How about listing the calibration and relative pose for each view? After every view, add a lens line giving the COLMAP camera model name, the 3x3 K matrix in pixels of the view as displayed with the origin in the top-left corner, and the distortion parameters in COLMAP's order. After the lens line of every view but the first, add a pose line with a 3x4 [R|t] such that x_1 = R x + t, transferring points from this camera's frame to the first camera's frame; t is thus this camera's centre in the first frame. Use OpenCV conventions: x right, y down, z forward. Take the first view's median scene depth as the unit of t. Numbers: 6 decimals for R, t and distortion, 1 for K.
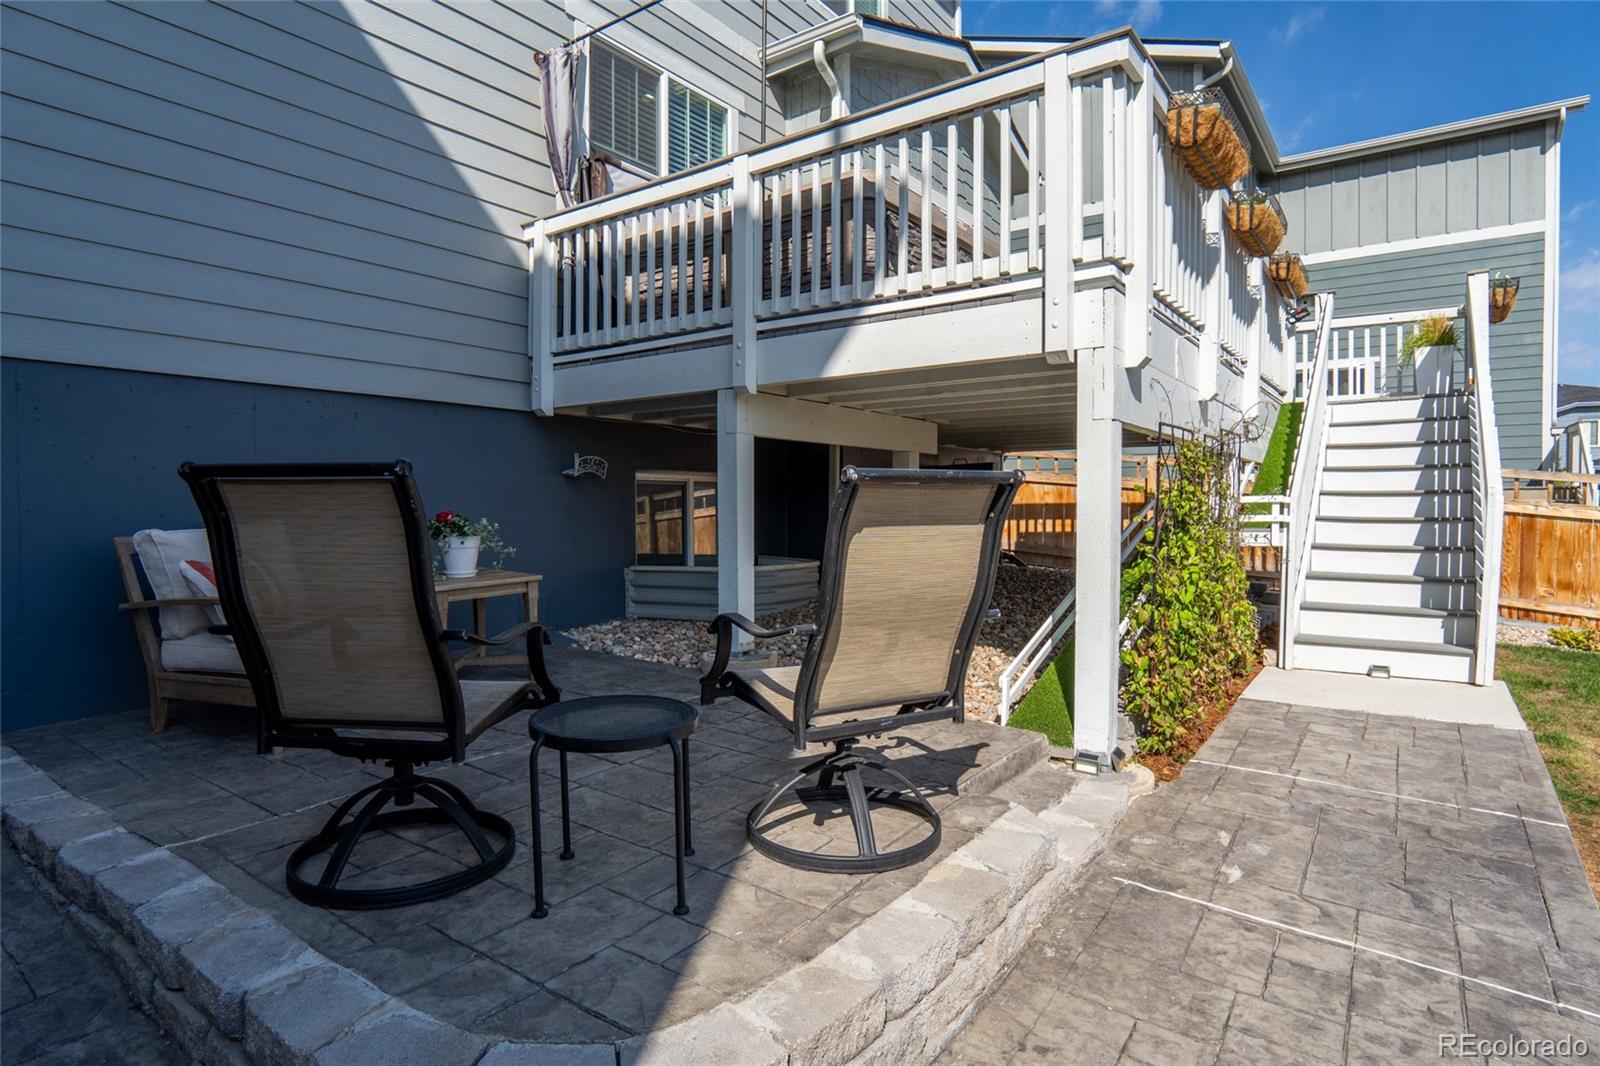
lens RADIAL K [[858.6, 0, 787.6], [0, 858.6, 523.6], [0, 0, 1]] dist [-0.032079, 0.007595]
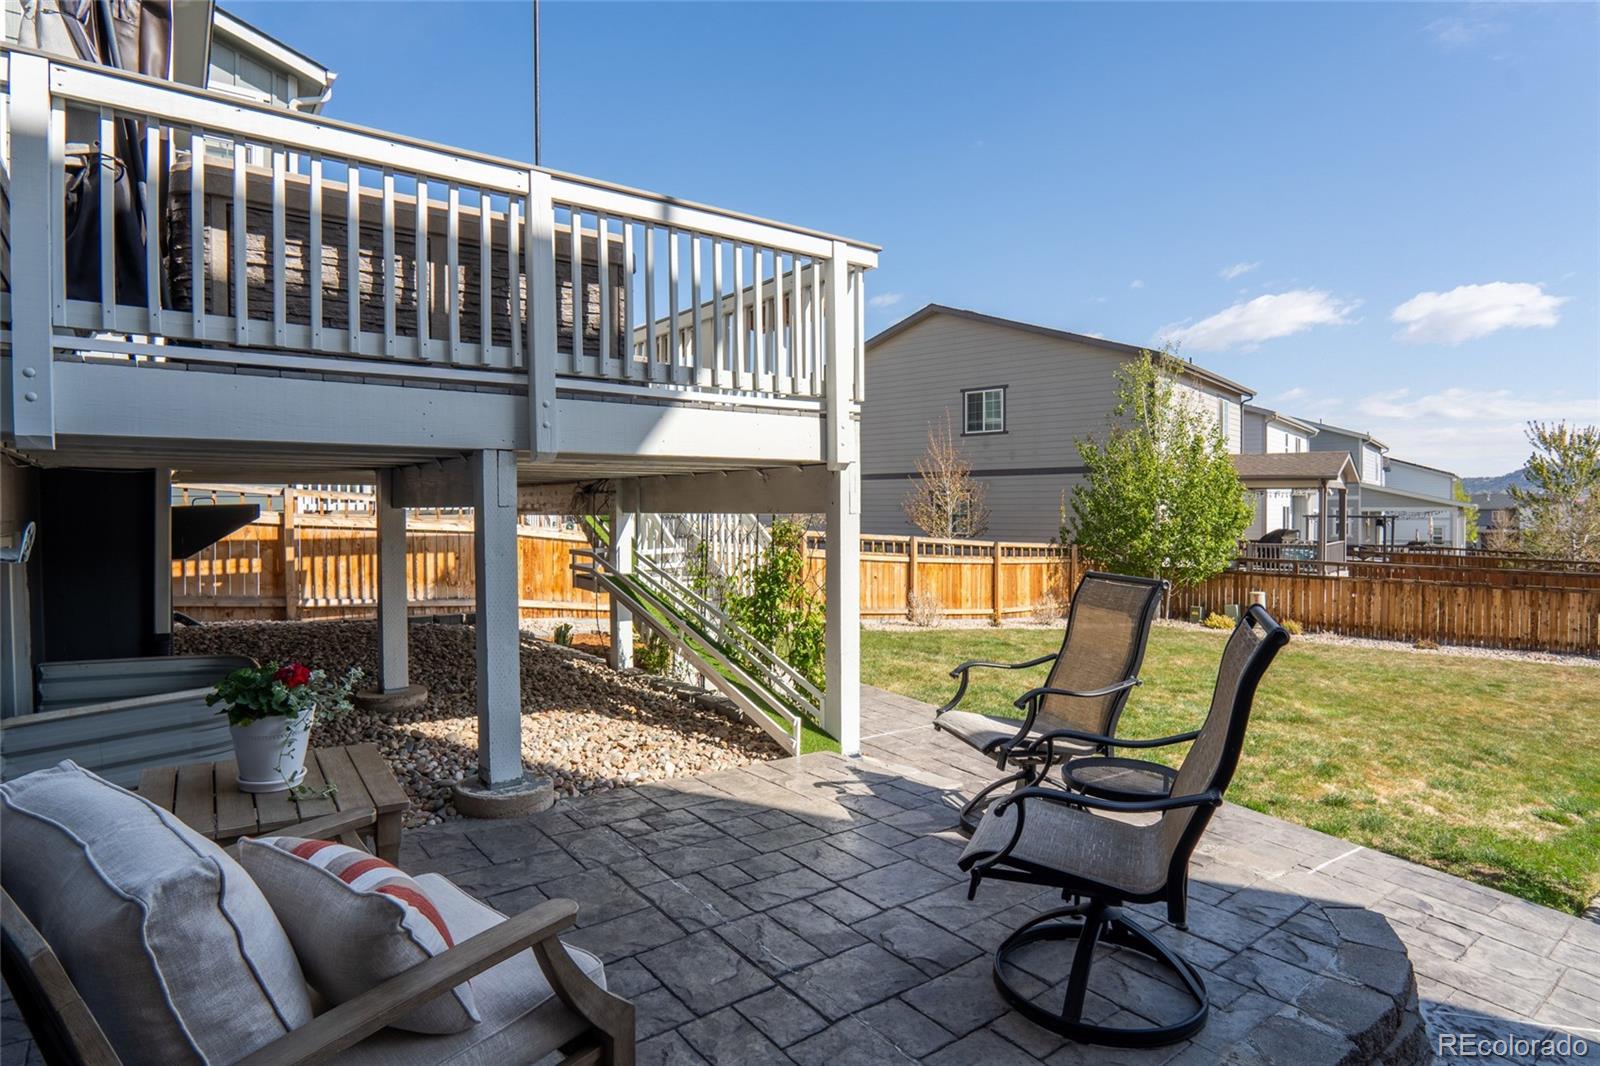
lens RADIAL K [[858.6, 0, 797.7], [0, 858.6, 530.7], [0, 0, 1]] dist [-0.032079, 0.007595]
pose [[0.281260, -0.022822, 0.959360, -0.780778], [0.022395, 0.999601, 0.017214, -0.093724], [-0.959370, 0.016643, 0.281659, 0.536790]]
